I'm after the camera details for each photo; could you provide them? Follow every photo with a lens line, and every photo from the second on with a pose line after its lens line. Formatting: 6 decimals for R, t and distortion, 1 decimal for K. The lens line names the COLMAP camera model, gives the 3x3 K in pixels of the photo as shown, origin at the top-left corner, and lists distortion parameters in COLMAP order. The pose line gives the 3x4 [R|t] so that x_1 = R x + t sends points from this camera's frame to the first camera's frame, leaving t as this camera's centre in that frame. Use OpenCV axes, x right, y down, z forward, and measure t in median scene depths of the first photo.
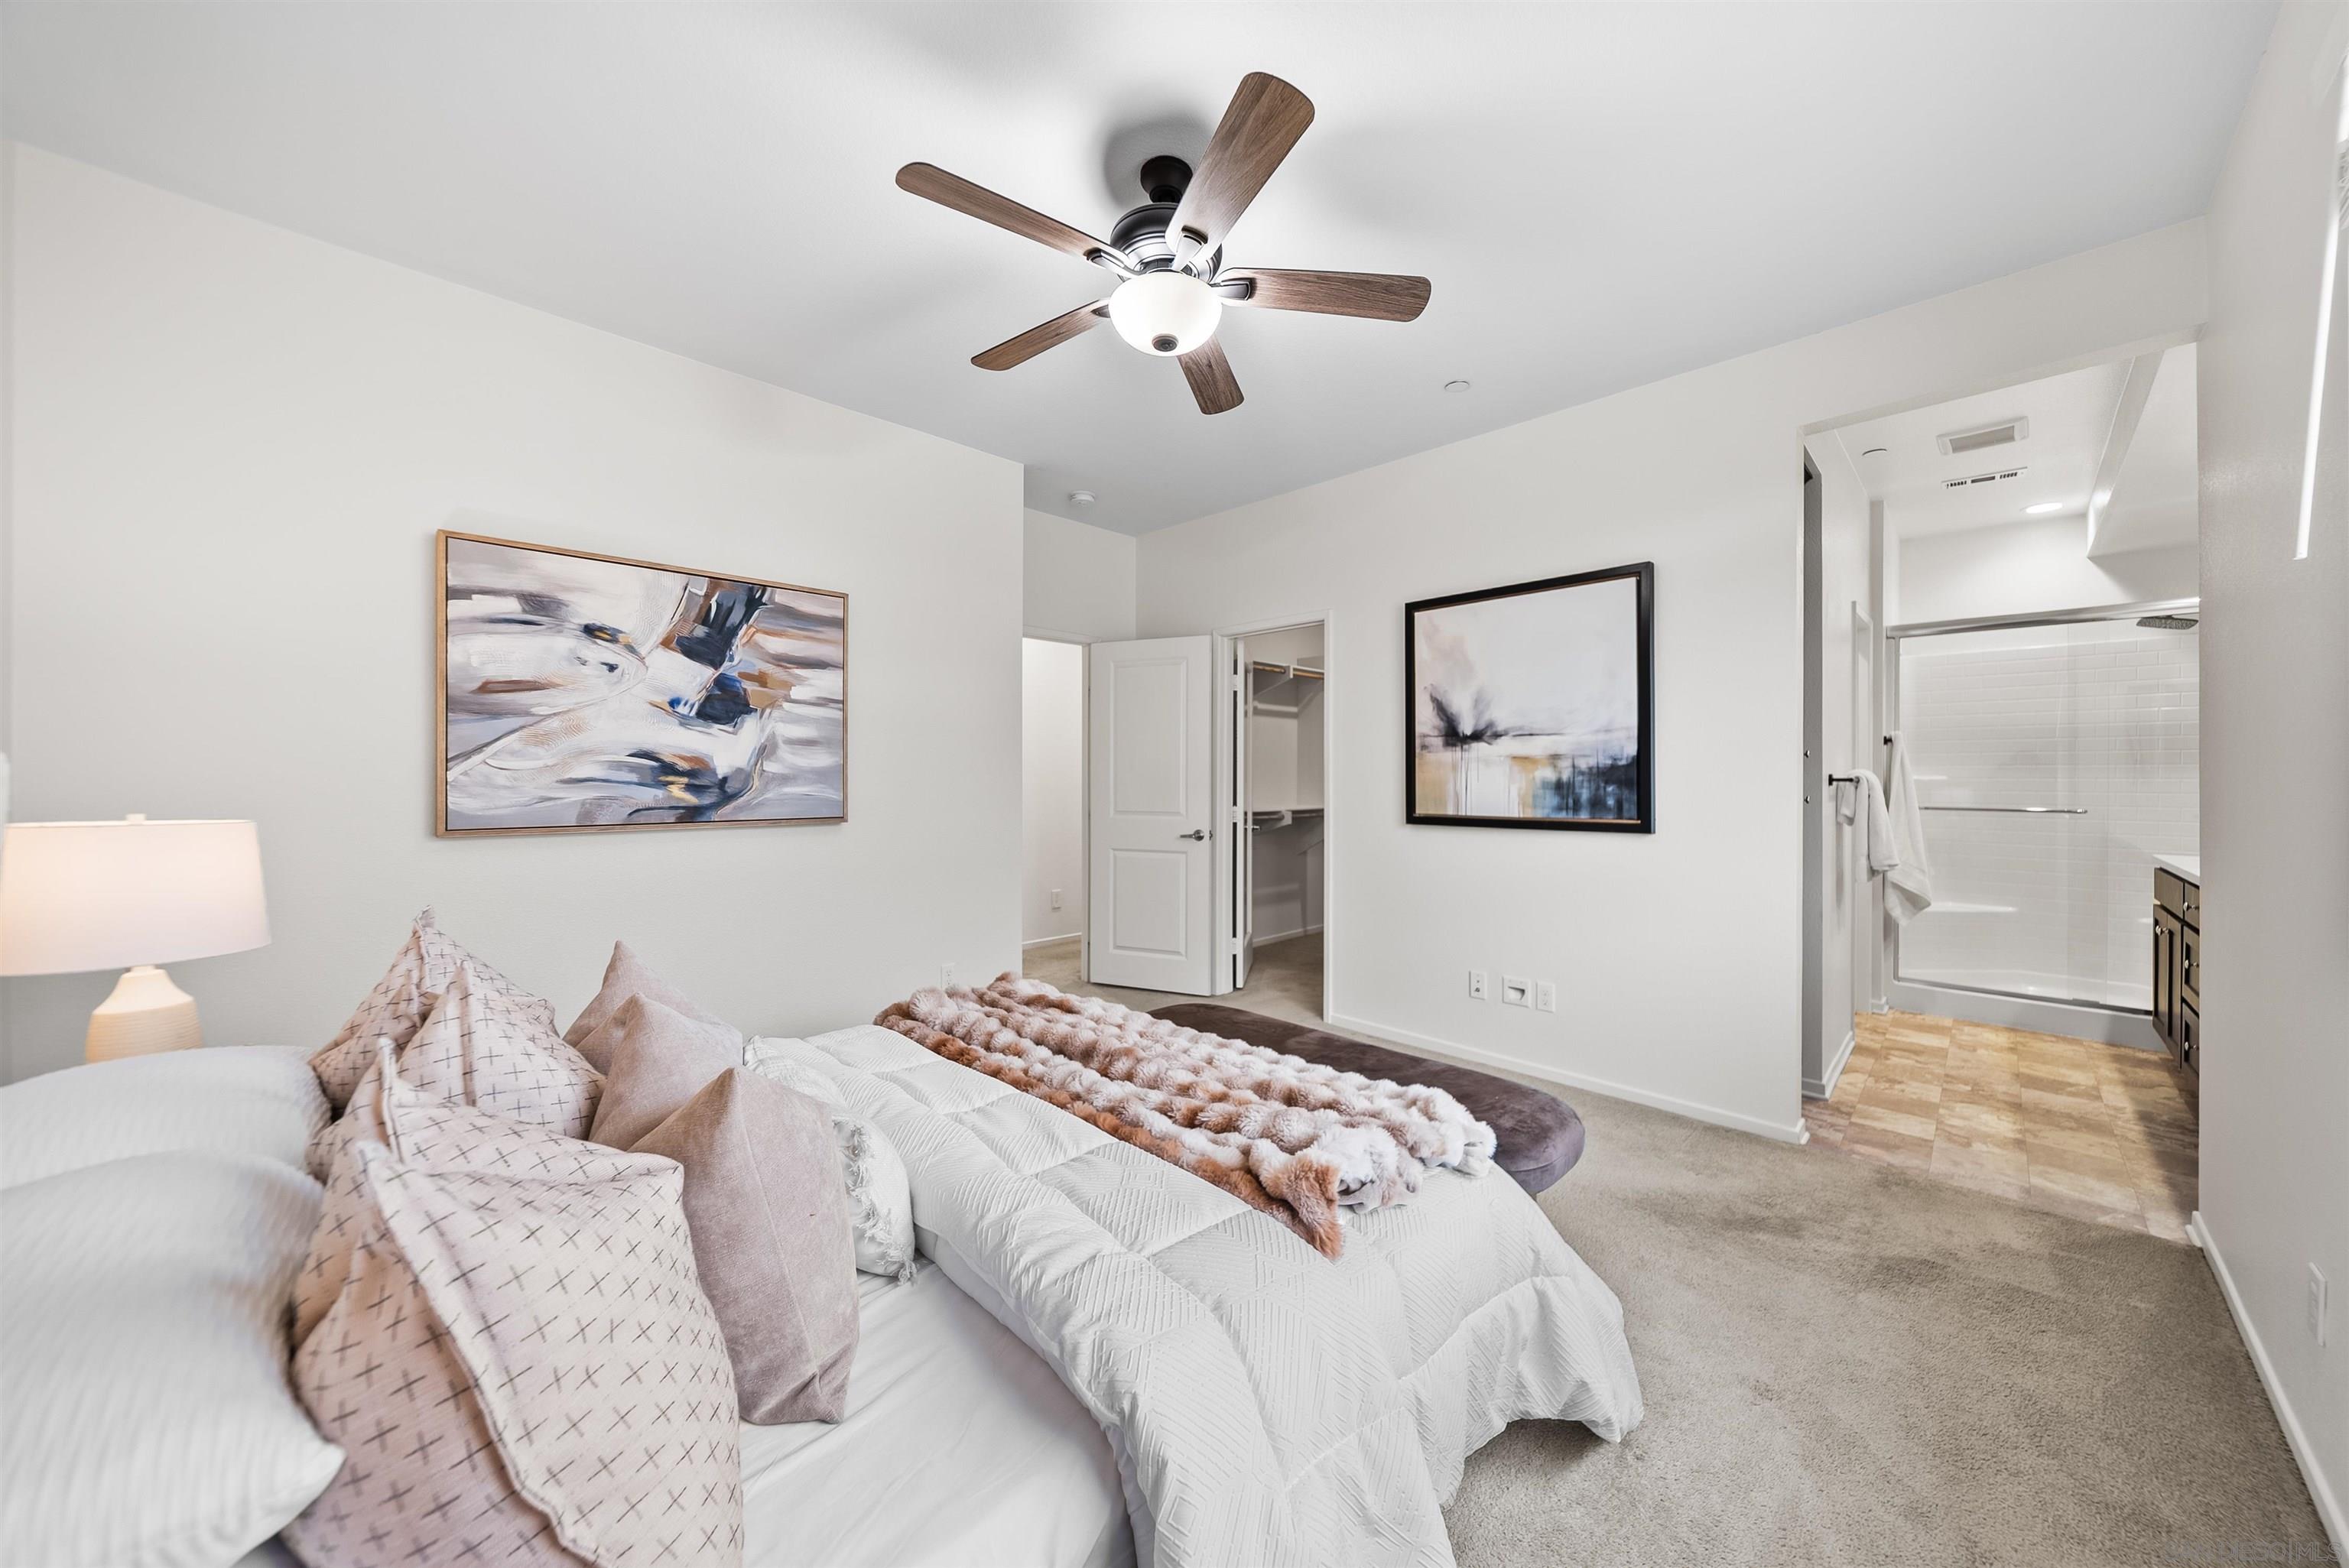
lens RADIAL K [[818.8, 0, 1182.3], [0, 818.8, 788.0], [0, 0, 1]] dist [-0.003842, -0.000130]
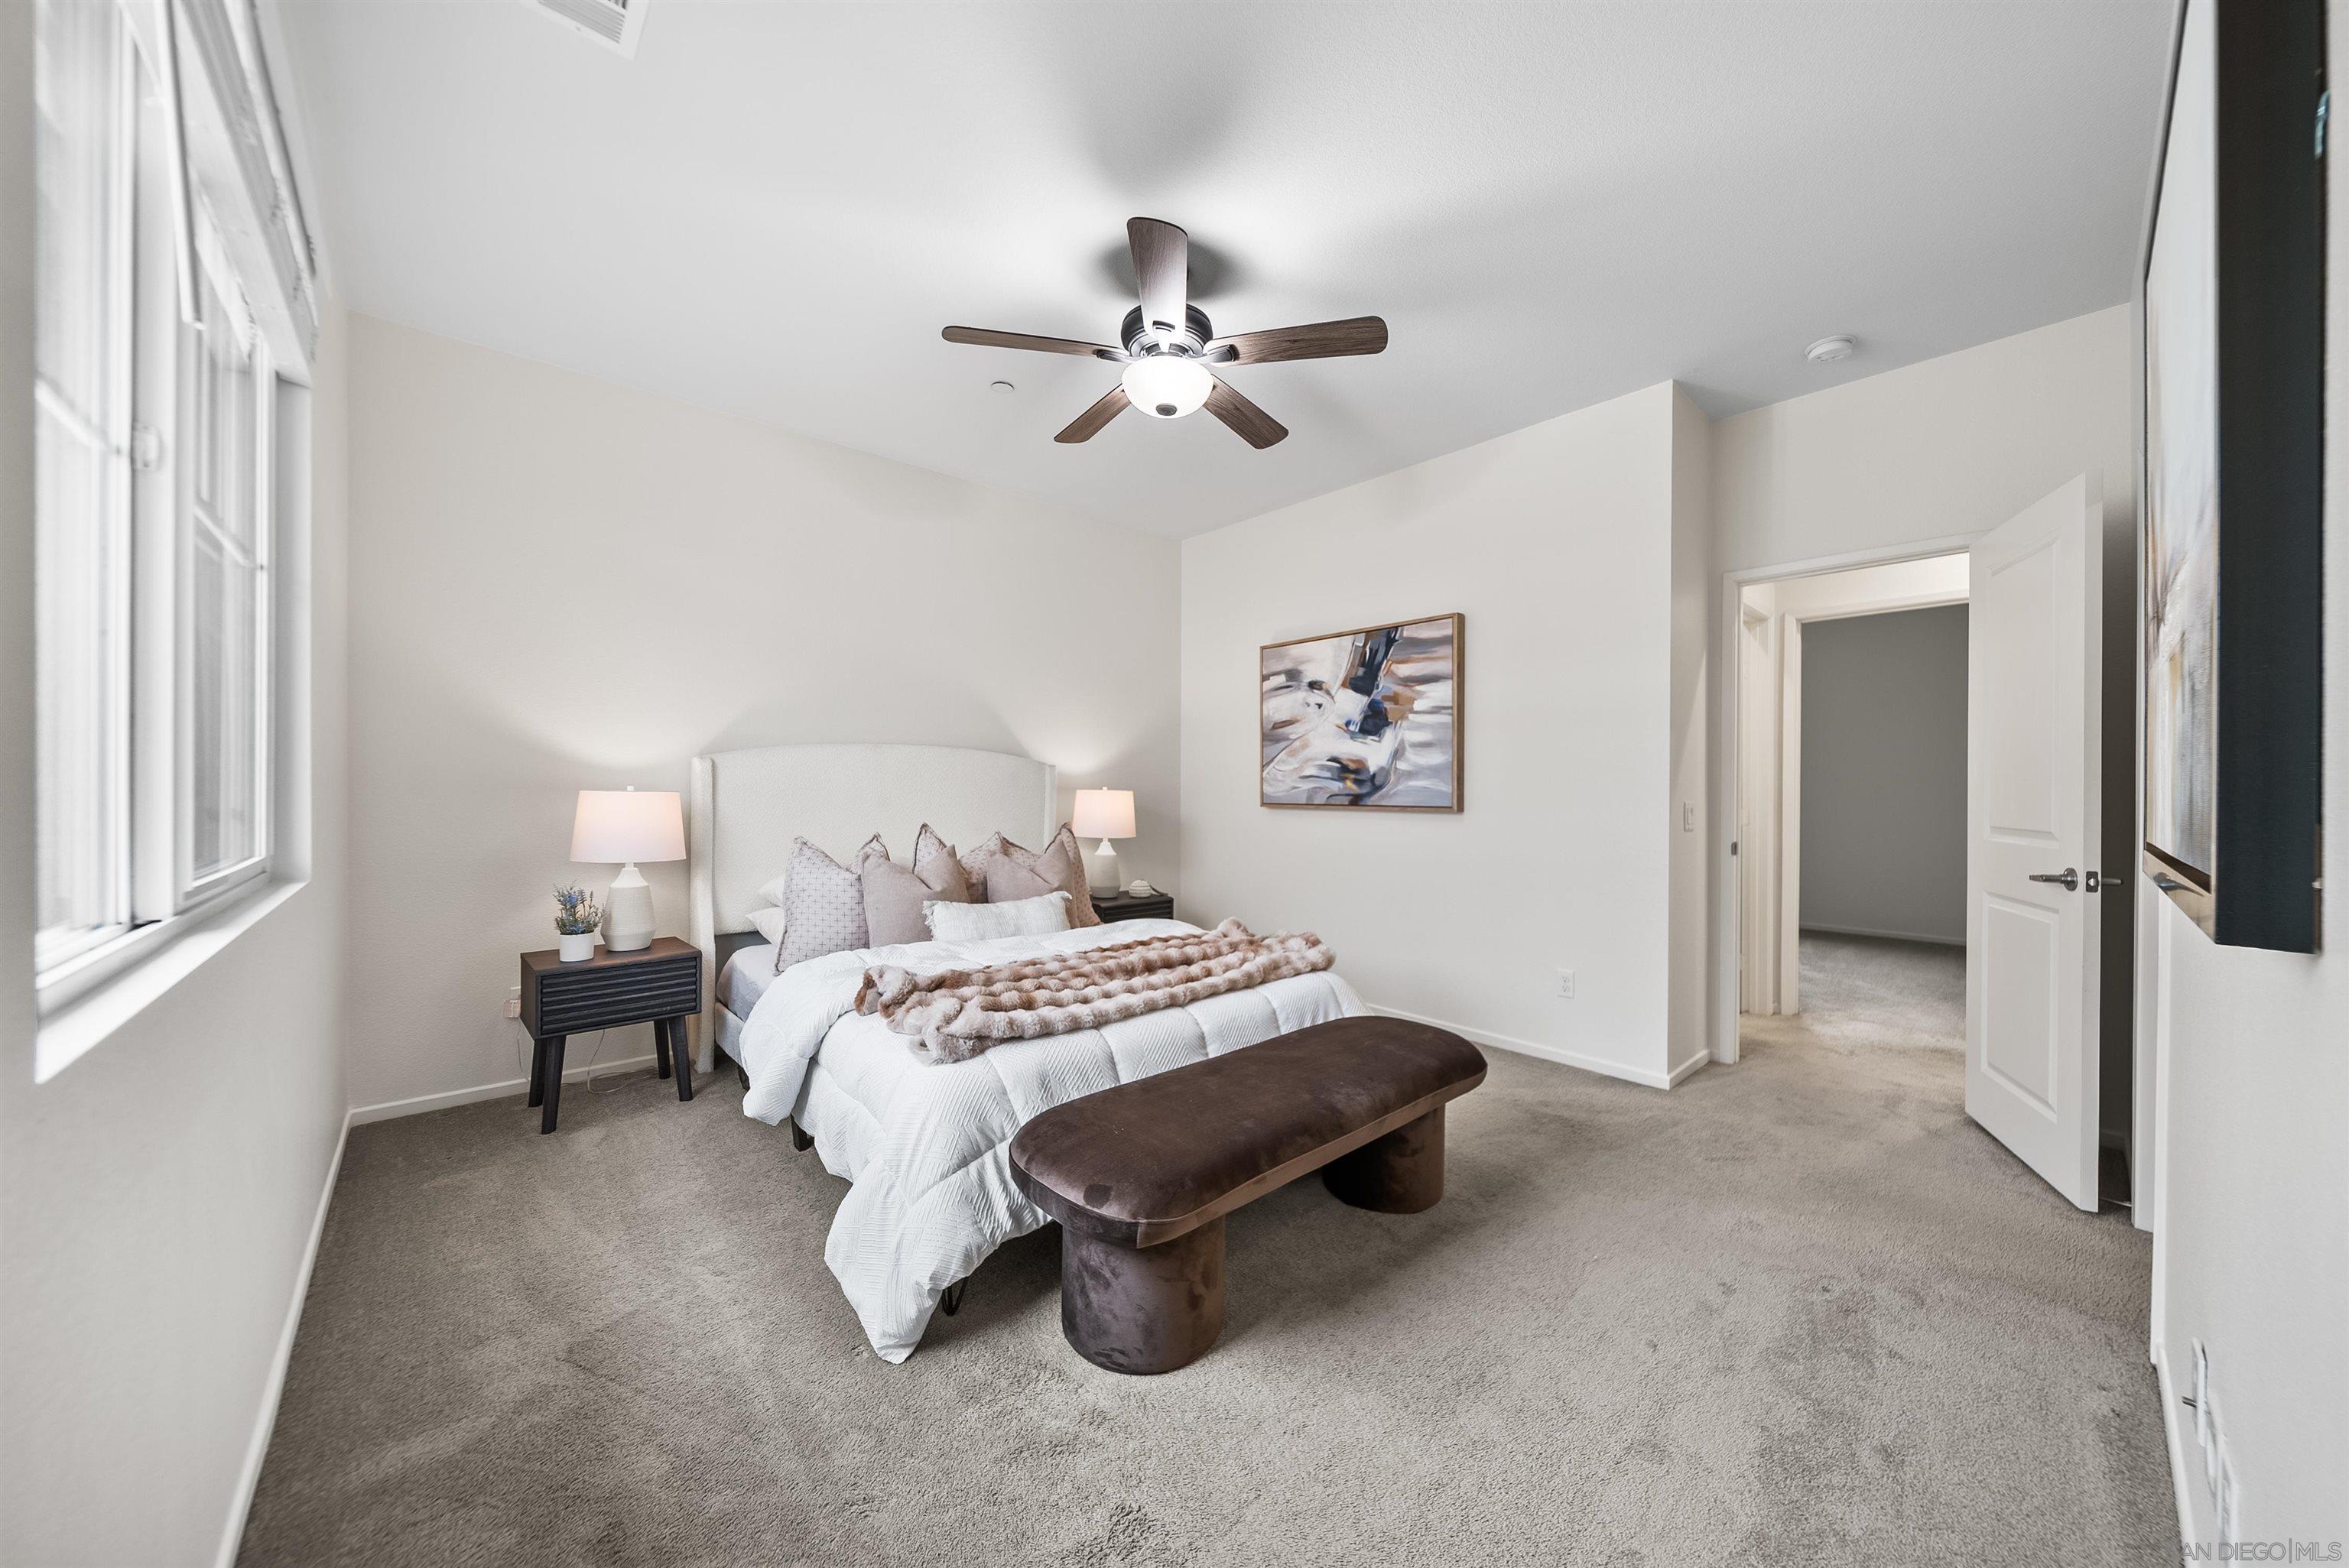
lens RADIAL K [[818.8, 0, 1182.3], [0, 818.8, 788.0], [0, 0, 1]] dist [-0.003842, -0.000130]
pose [[-0.048831, -0.007985, -0.998775, 0.843564], [-0.021313, 0.999749, -0.006951, 0.027452], [0.998580, 0.020947, -0.048988, 0.758928]]
